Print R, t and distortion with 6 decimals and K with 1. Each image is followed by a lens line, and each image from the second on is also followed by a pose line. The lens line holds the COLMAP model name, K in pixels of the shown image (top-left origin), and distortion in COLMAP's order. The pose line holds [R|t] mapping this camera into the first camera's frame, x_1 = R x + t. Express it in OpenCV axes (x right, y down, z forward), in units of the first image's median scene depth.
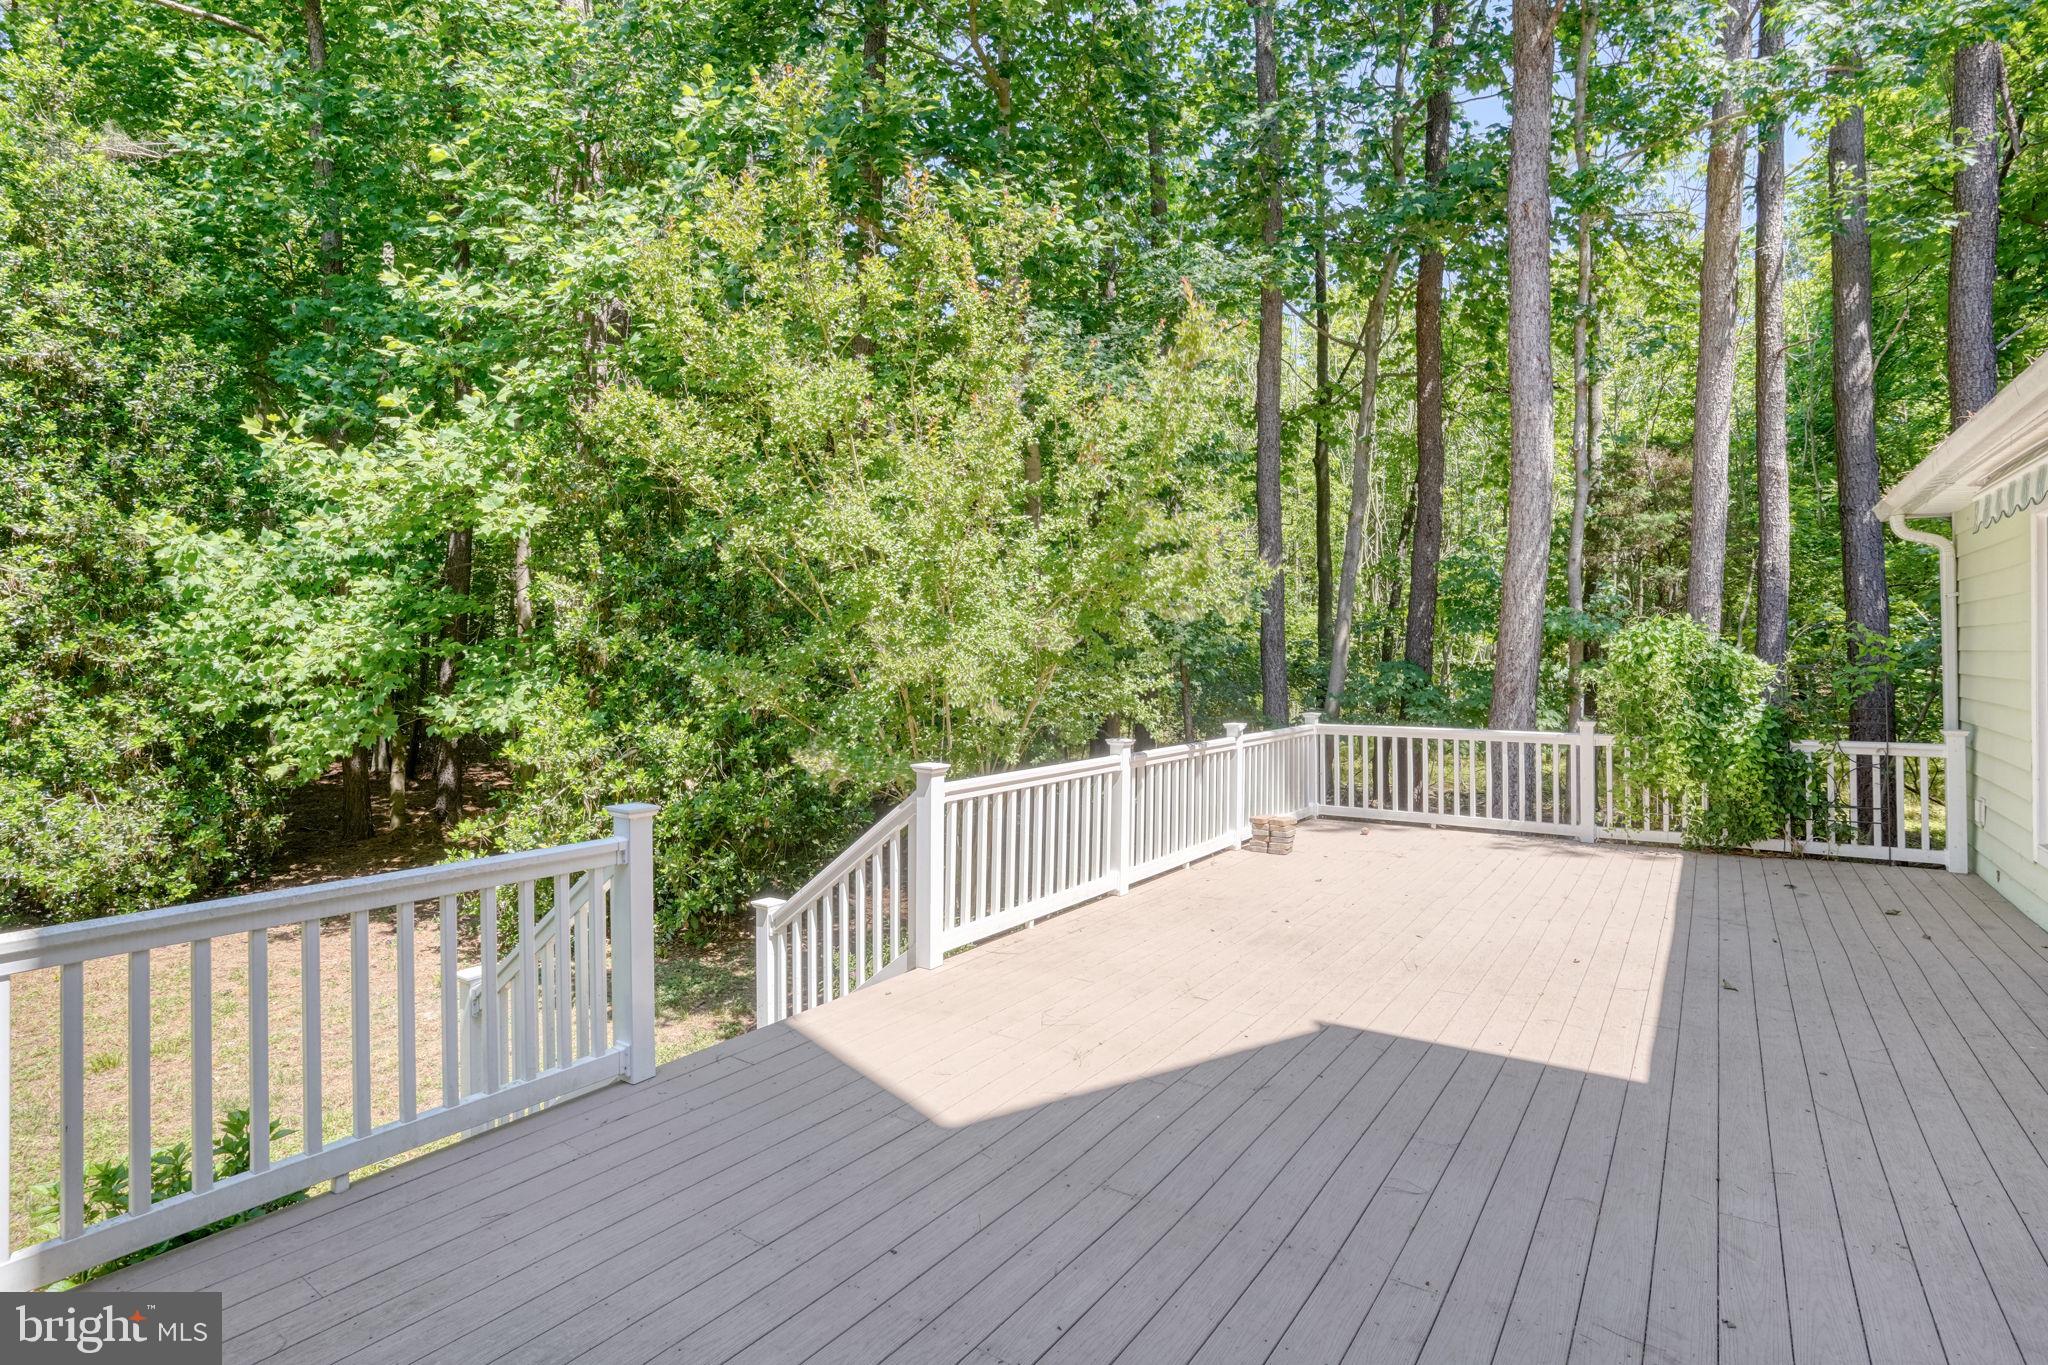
lens RADIAL K [[1038.0, 0, 1038.3], [0, 1038.0, 678.1], [0, 0, 1]] dist [-0.078224, 0.036478]
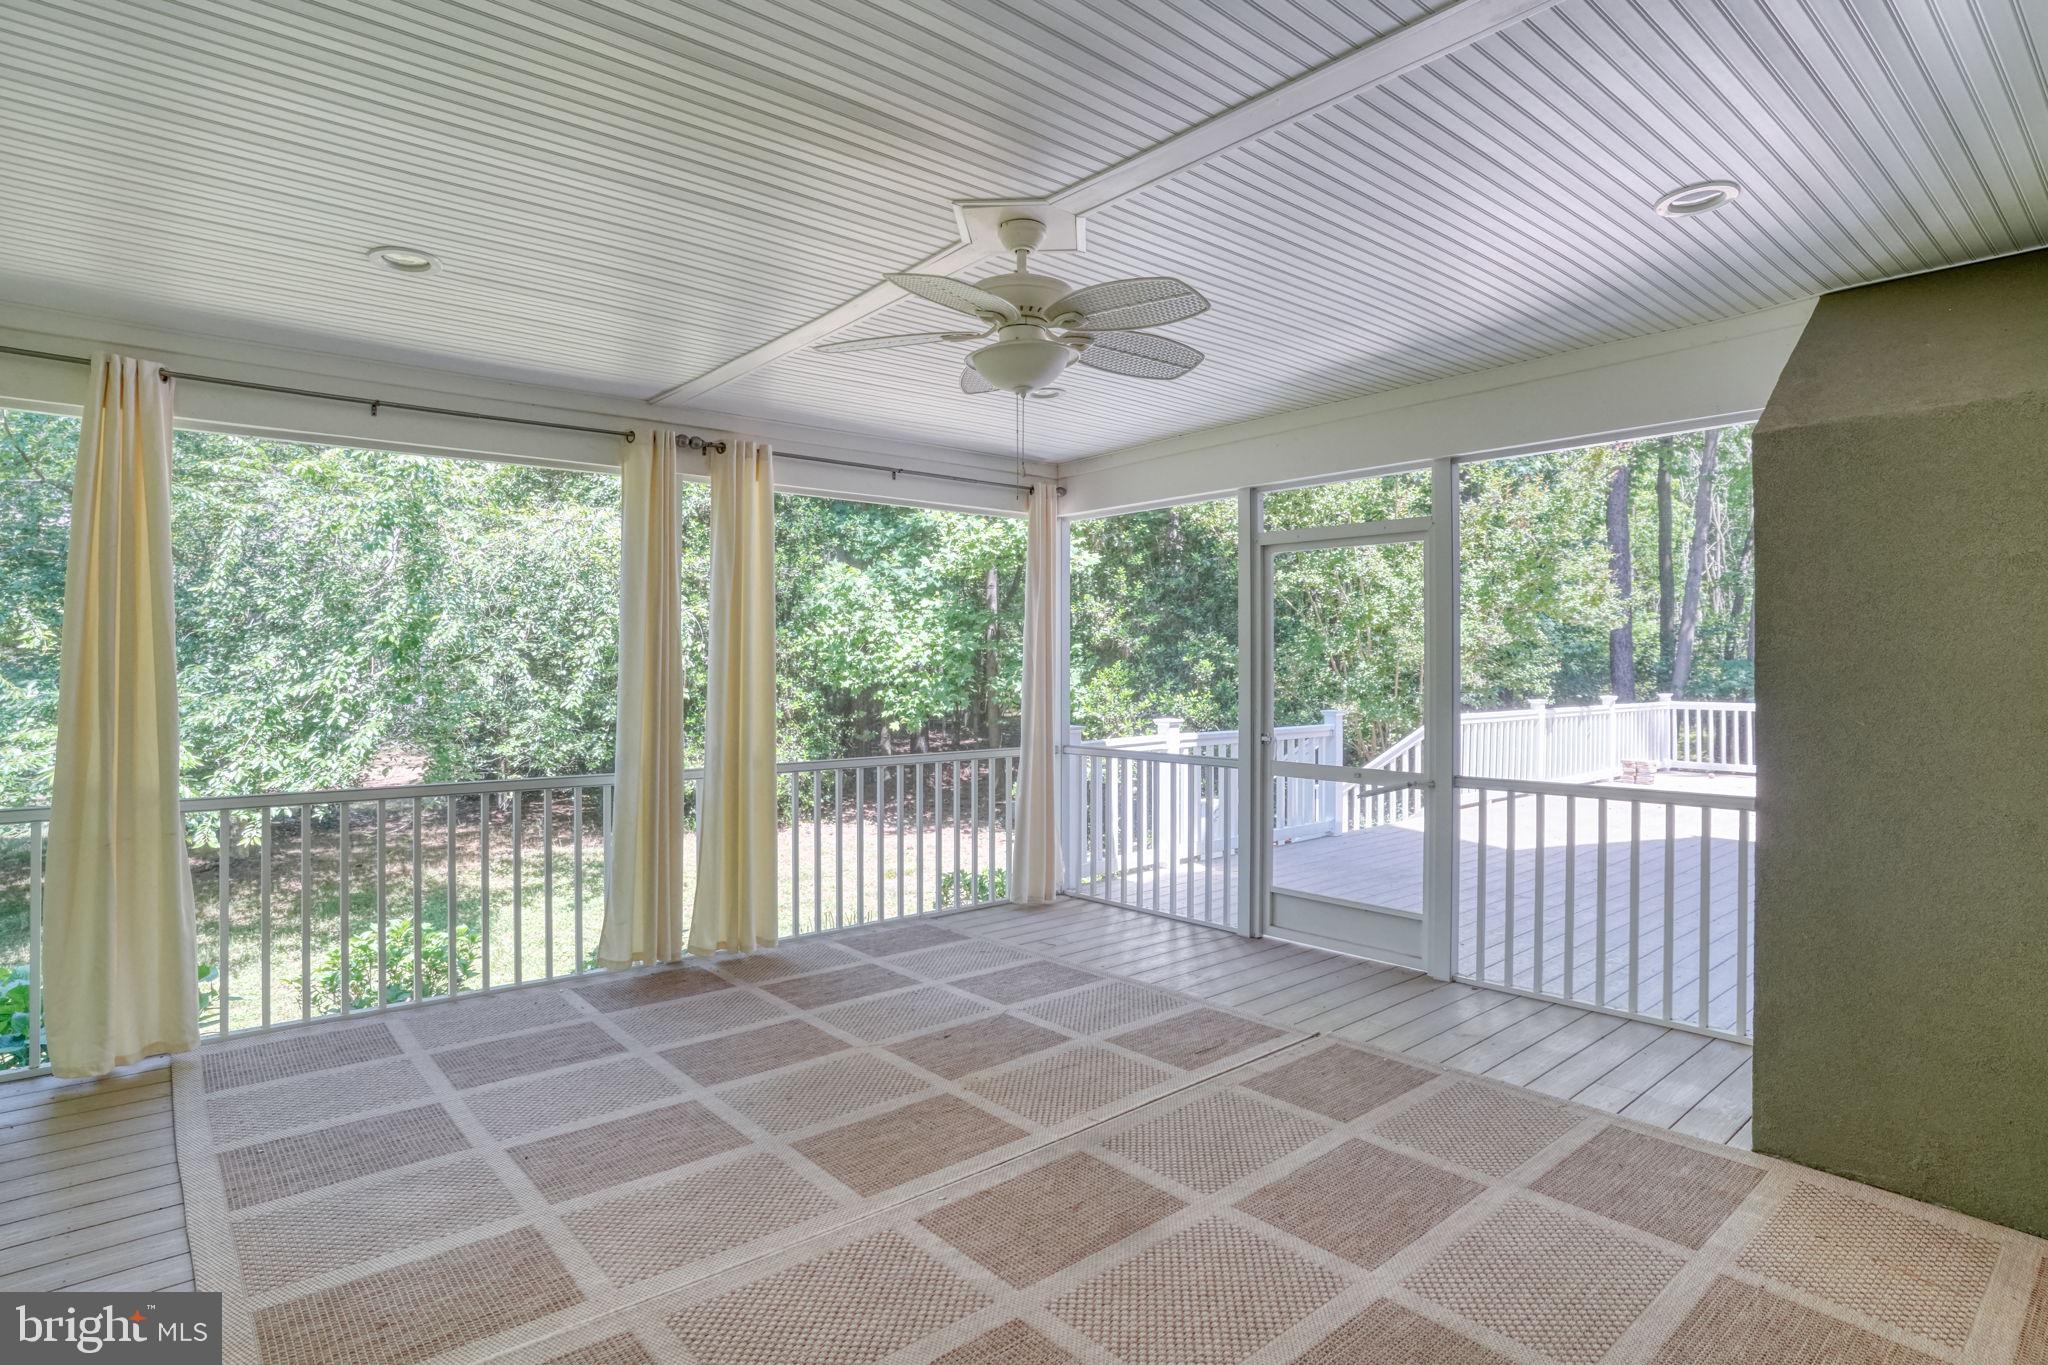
lens RADIAL K [[1024.8, 0, 1024.0], [0, 1024.8, 682.5], [0, 0, 1]] dist [0.003179, 0.000440]
pose [[0.962636, 0.011050, -0.270573, -0.270156], [-0.011828, 0.999929, -0.001248, 0.045011], [0.270541, 0.004401, 0.962699, -0.785514]]
